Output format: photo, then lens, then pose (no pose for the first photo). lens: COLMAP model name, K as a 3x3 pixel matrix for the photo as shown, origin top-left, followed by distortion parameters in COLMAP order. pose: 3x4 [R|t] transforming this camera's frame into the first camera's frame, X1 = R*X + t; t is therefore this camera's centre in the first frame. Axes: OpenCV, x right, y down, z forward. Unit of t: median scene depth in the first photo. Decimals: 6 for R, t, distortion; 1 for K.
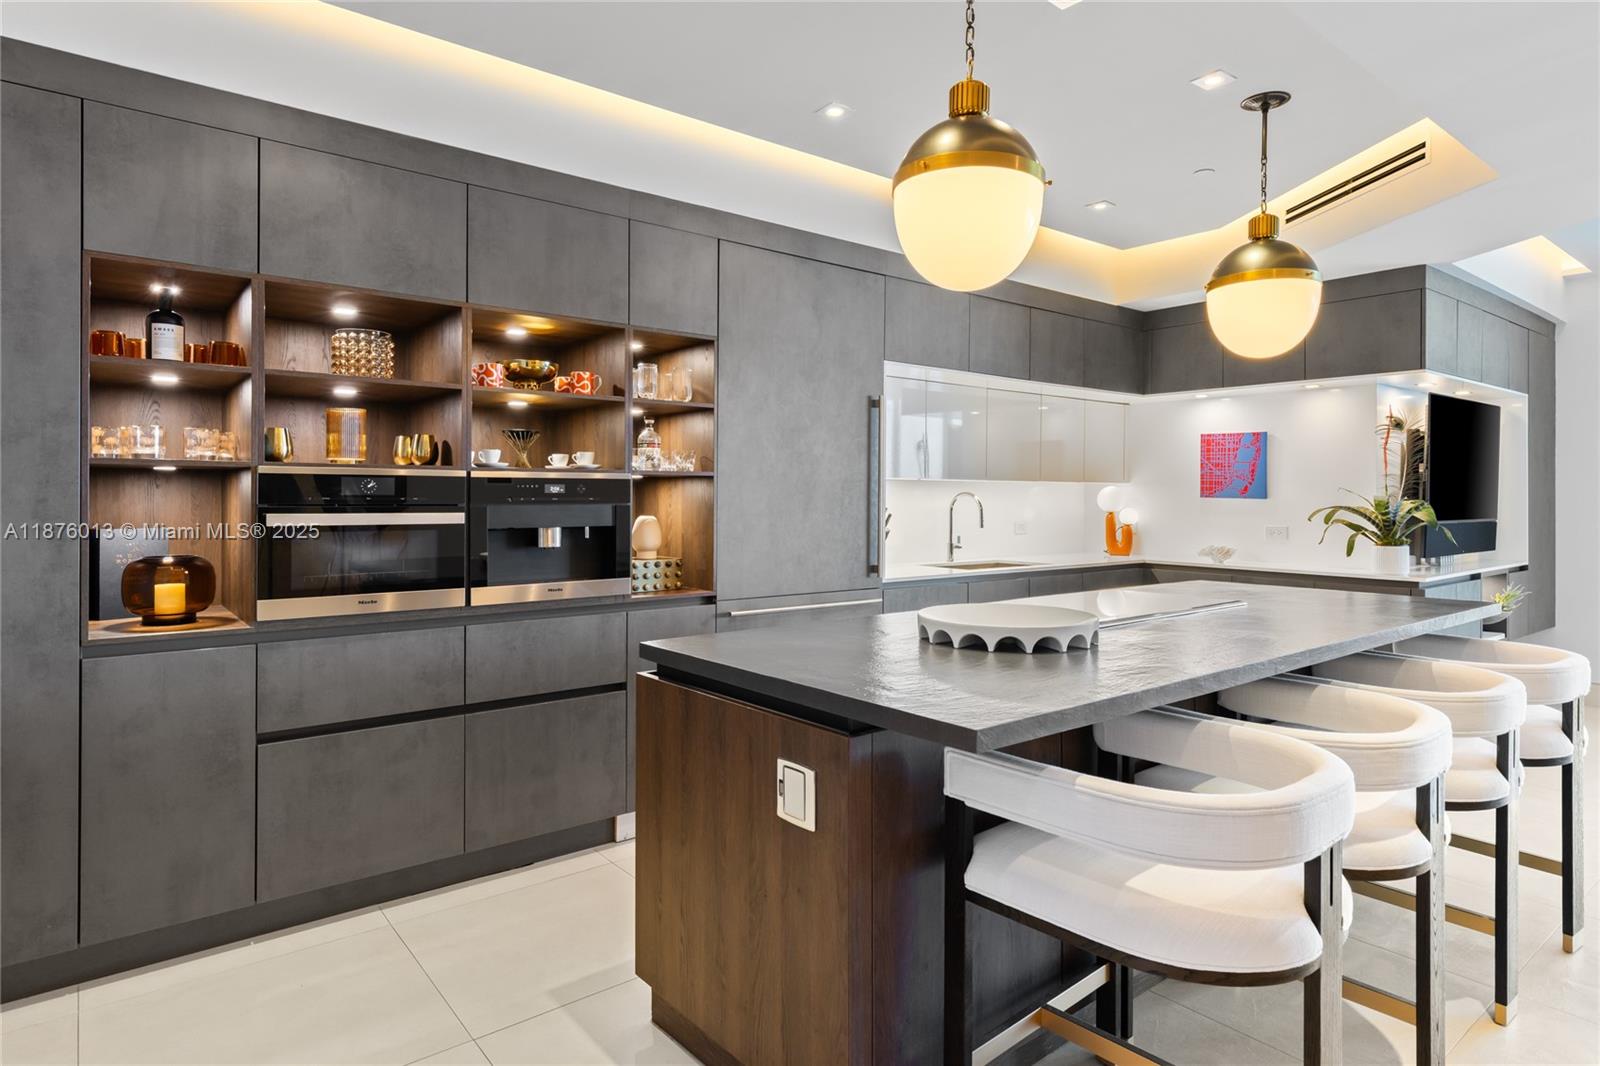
lens RADIAL K [[893.6, 0, 800.0], [0, 893.6, 494.8], [0, 0, 1]] dist [0.001199, -0.000936]
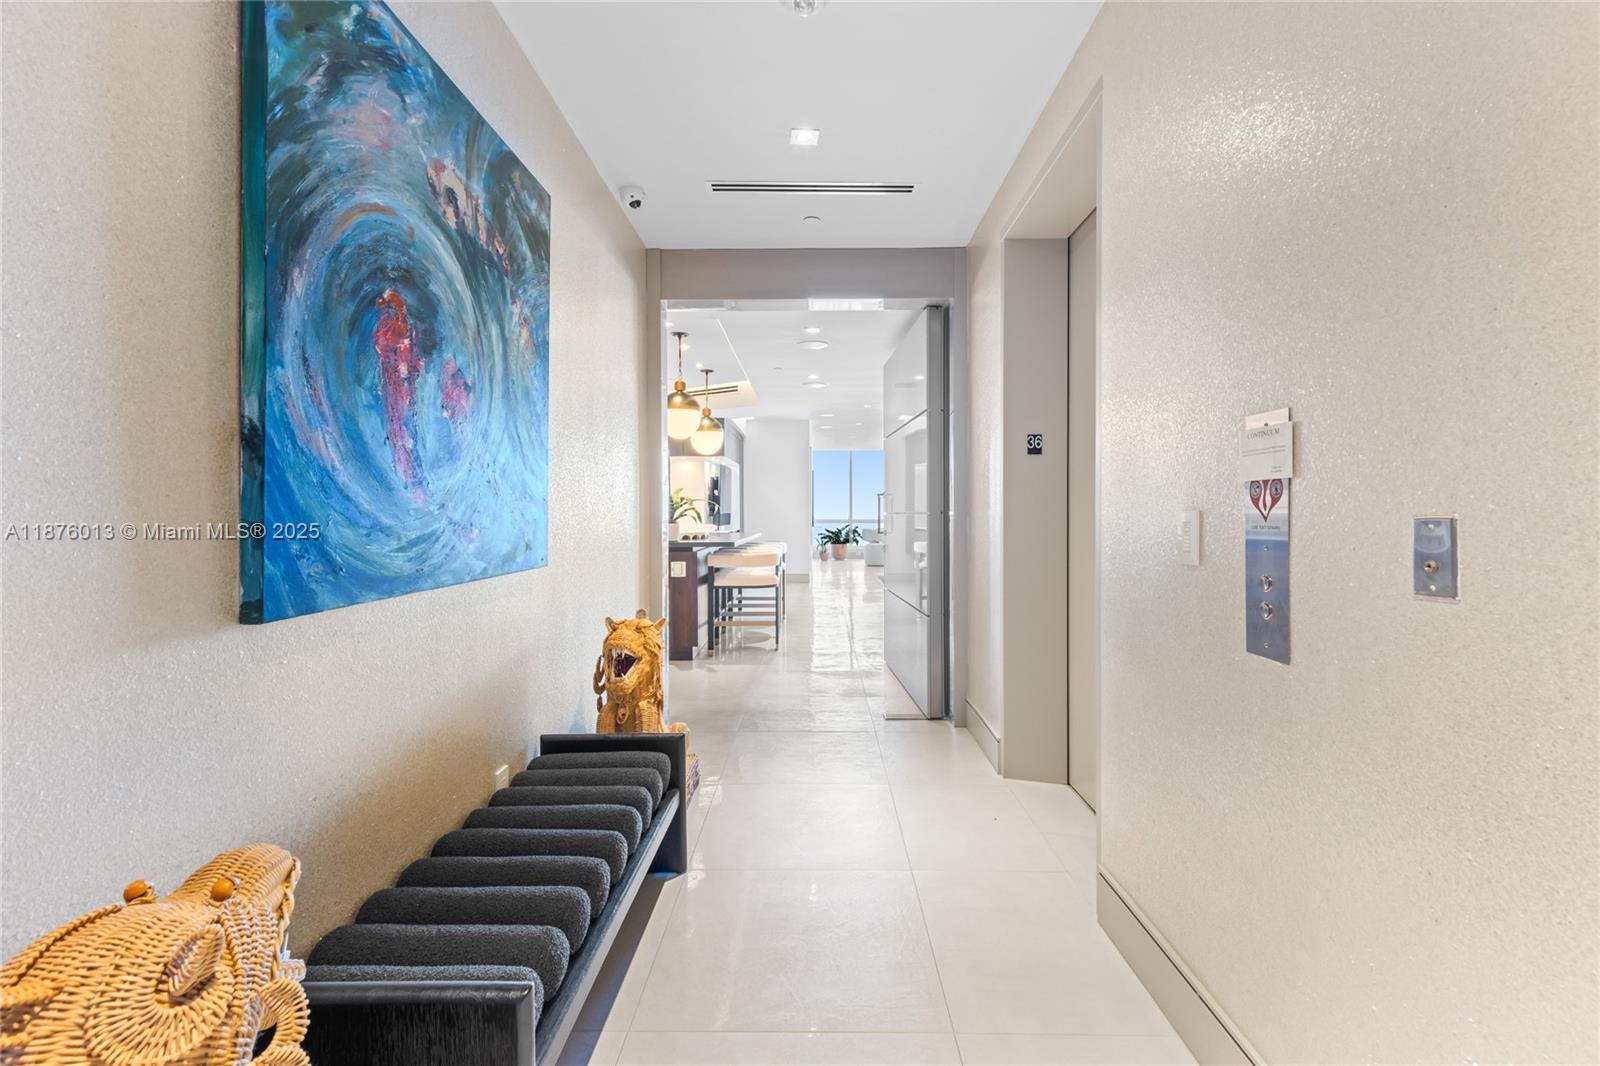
lens RADIAL K [[722.5, 0, 812.3], [0, 722.5, 514.7], [0, 0, 1]] dist [0.008351, -0.000412]
pose [[0.626503, -0.005784, 0.779397, -1.215664], [0.000498, 0.999975, 0.007021, 0.034408], [-0.779419, -0.004010, 0.626491, -0.857388]]
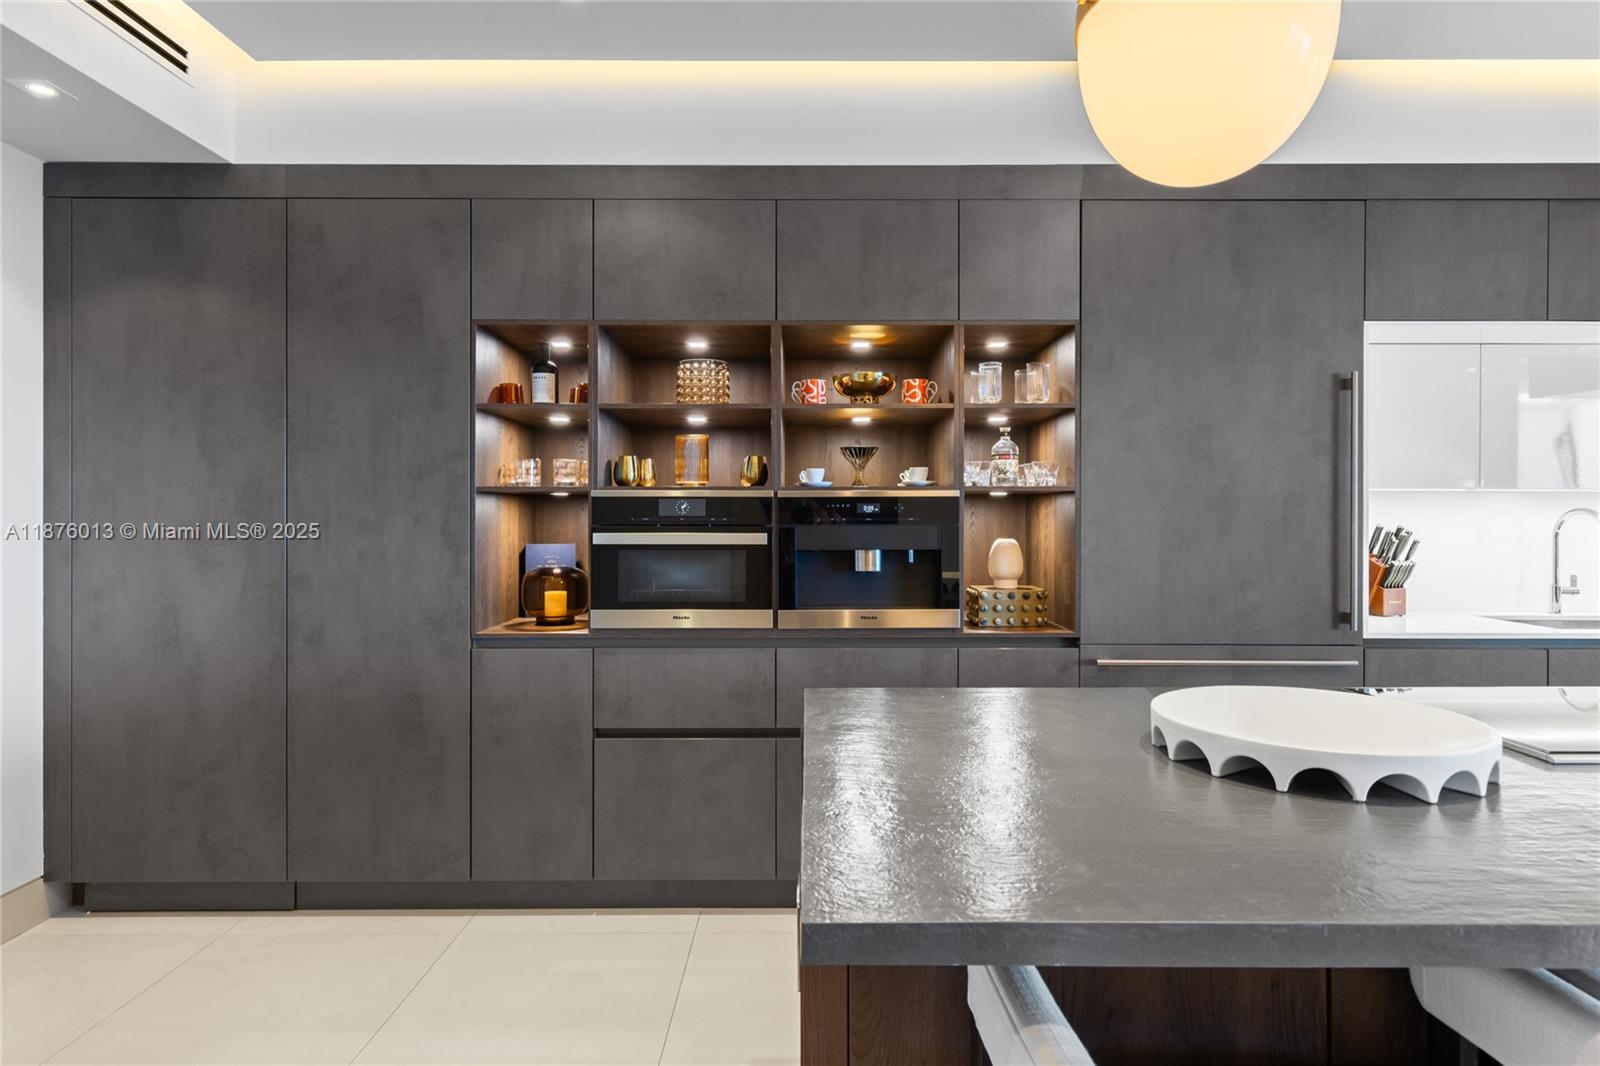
lens RADIAL K [[918.2, 0, 803.1], [0, 918.2, 512.3], [0, 0, 1]] dist [0.002594, -0.000429]
pose [[0.782675, -0.006122, -0.622401, 0.254202], [0.004208, 0.999981, -0.004545, 0.001450], [0.622417, 0.000938, 0.782686, 0.205470]]
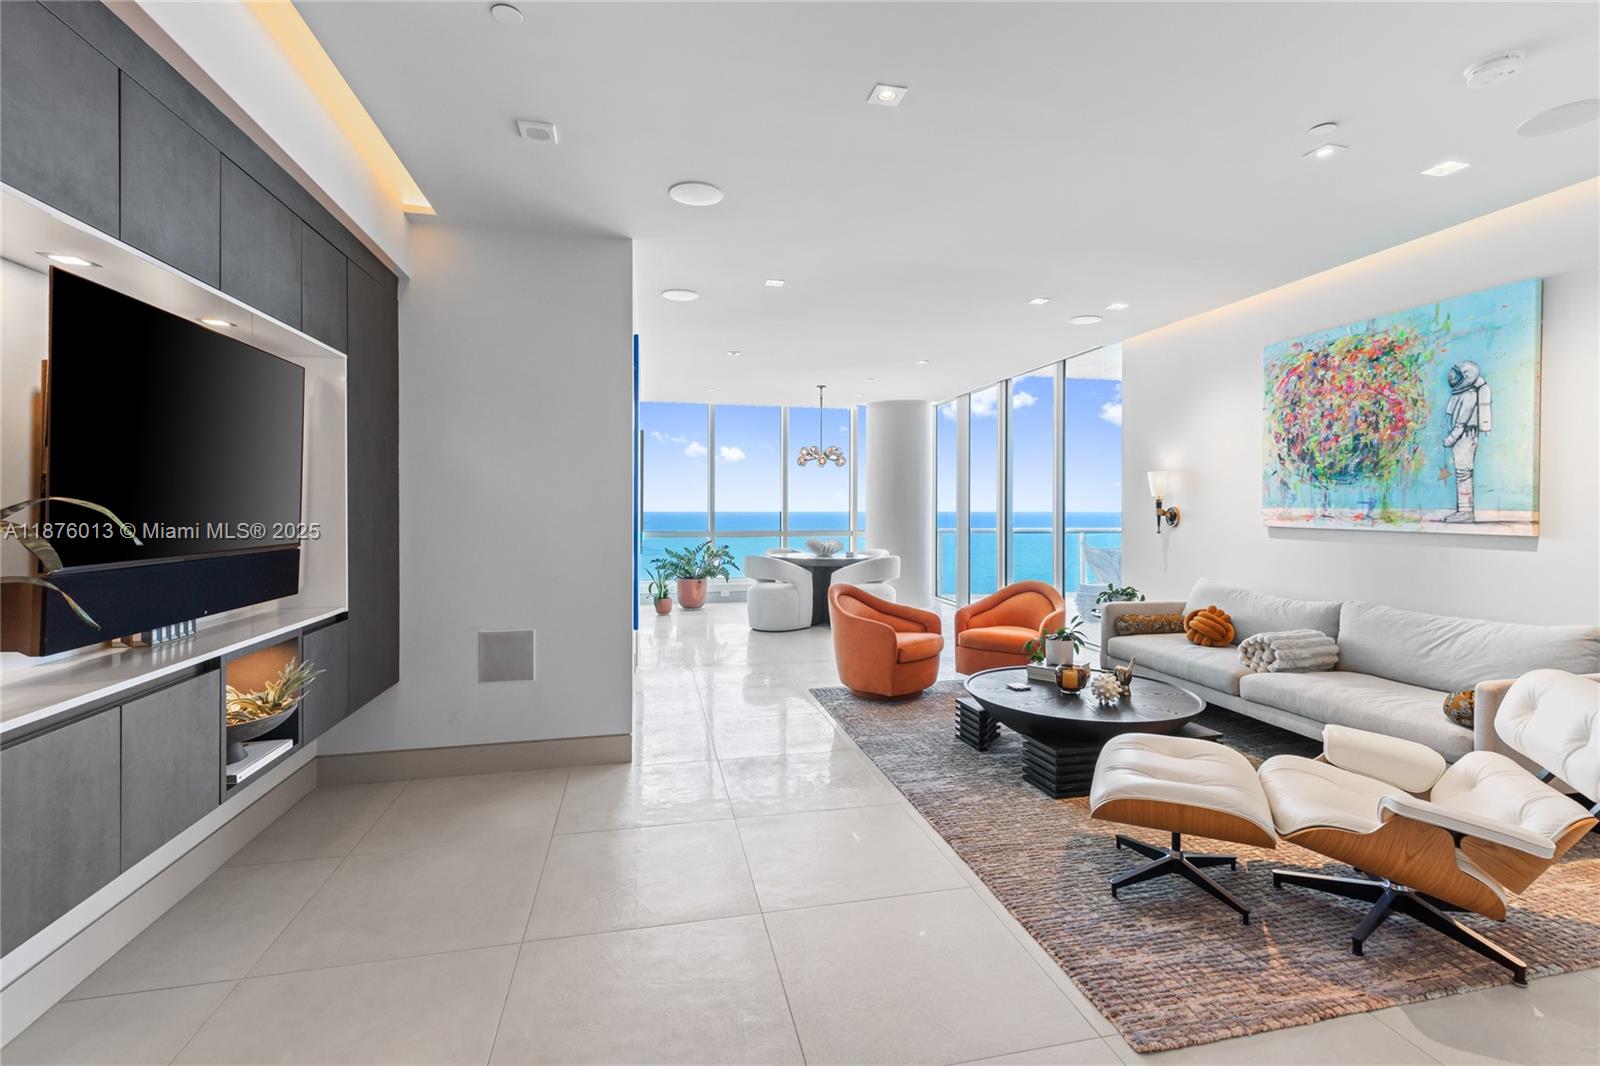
lens RADIAL K [[722.5, 0, 812.3], [0, 722.5, 514.7], [0, 0, 1]] dist [0.008351, -0.000412]
pose [[0.424486, -0.012238, 0.905352, 0.812935], [-0.001082, 0.999901, 0.014023, -0.002546], [-0.905434, -0.006932, 0.424431, 0.787827]]
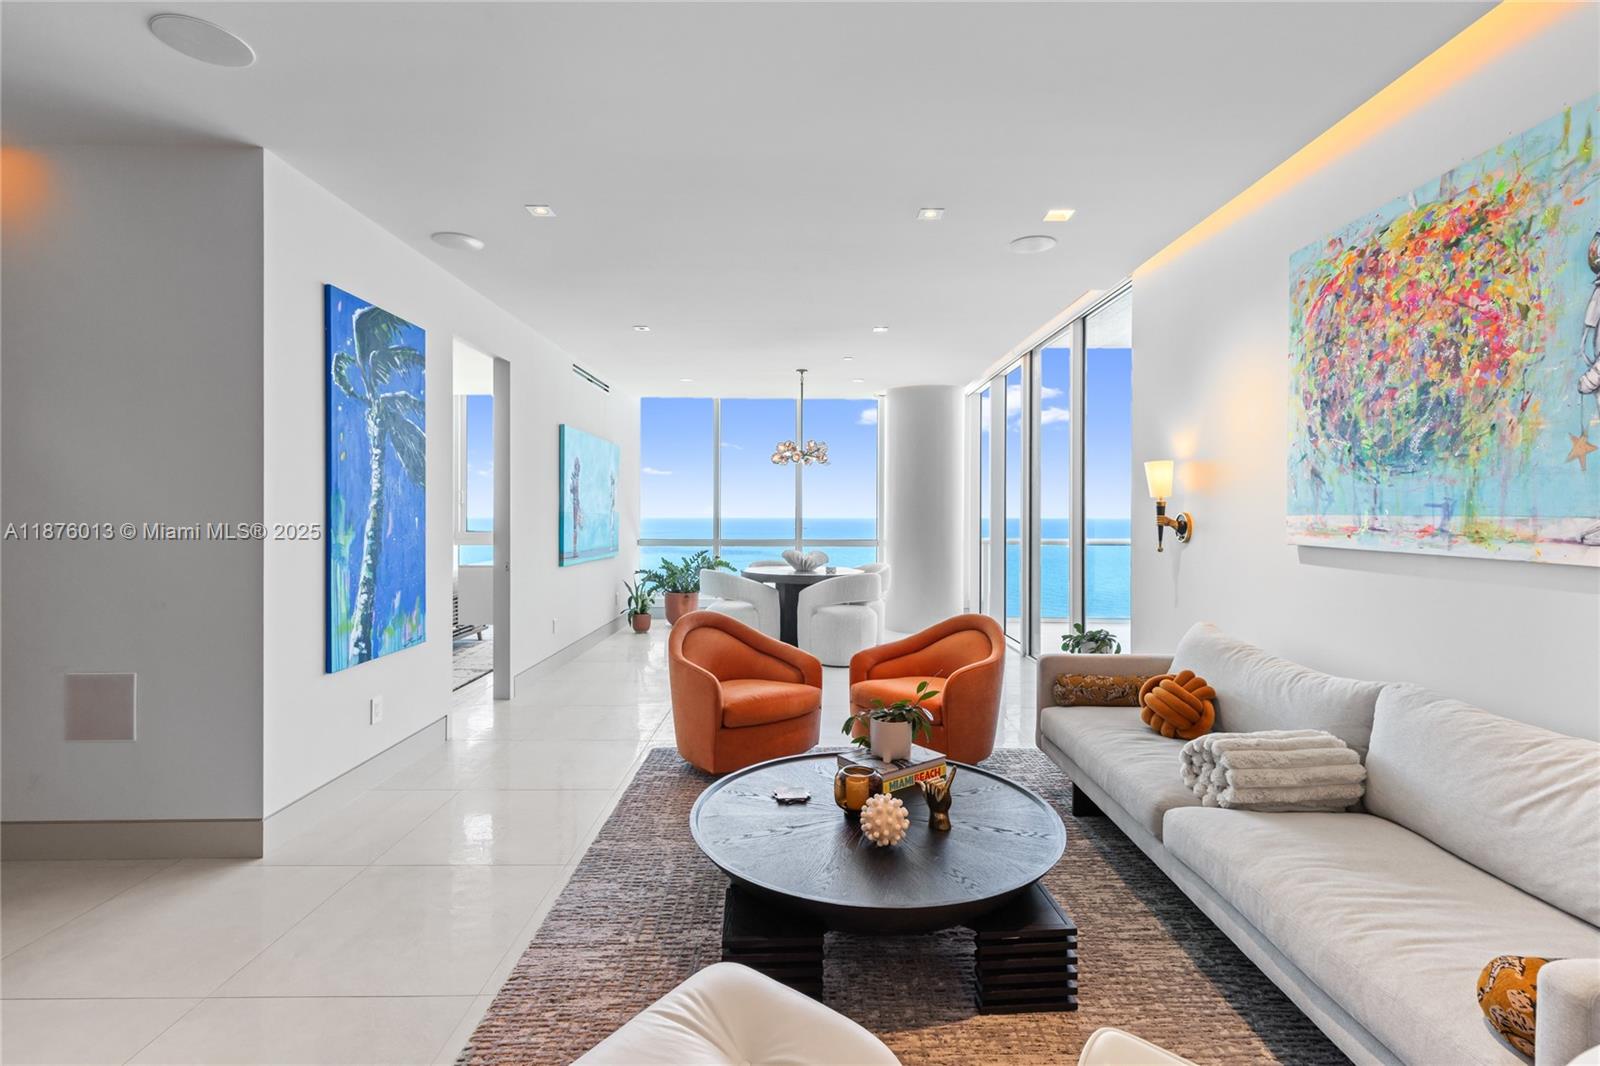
lens RADIAL K [[716.5, 0, 820.5], [0, 716.5, 518.4], [0, 0, 1]] dist [0.007384, -0.000996]
pose [[0.603938, -0.006800, 0.797002, 1.483835], [-0.002745, 0.999940, 0.010612, -0.000139], [-0.797026, -0.008596, 0.603883, 0.494646]]
